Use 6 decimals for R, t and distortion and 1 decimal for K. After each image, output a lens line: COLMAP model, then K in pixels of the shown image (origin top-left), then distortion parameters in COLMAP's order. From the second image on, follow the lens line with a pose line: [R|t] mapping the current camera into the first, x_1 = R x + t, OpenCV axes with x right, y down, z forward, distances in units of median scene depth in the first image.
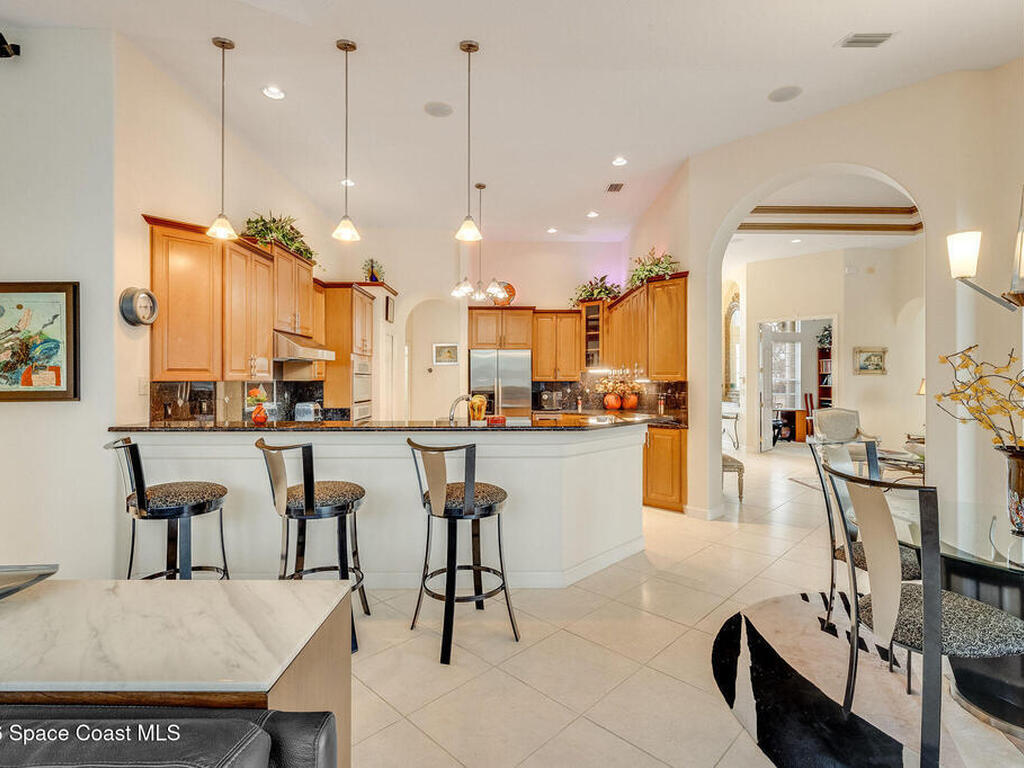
lens RADIAL K [[471.1, 0, 515.1], [0, 471.1, 379.9], [0, 0, 1]] dist [-0.007933, -0.000982]
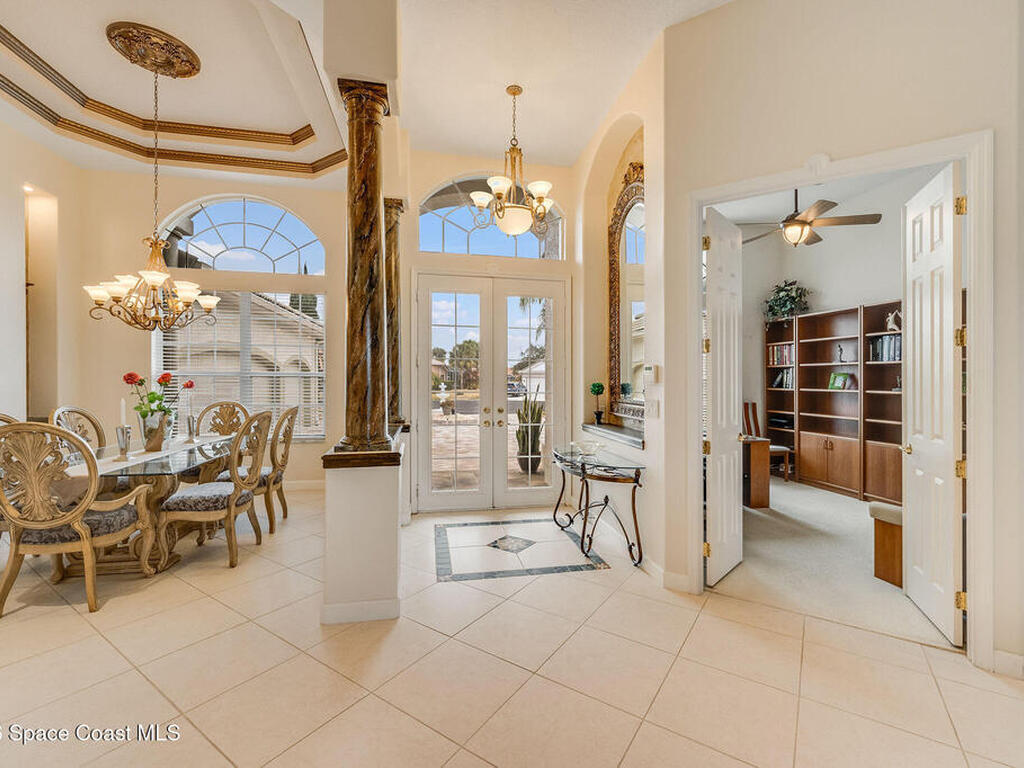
lens RADIAL K [[466.1, 0, 513.7], [0, 466.1, 382.3], [0, 0, 1]] dist [-0.003703, -0.001956]
pose [[0.980382, 0.005088, 0.197044, 0.238686], [-0.003758, 0.999968, -0.007122, 0.009838], [-0.197073, 0.006242, 0.980369, 0.516729]]
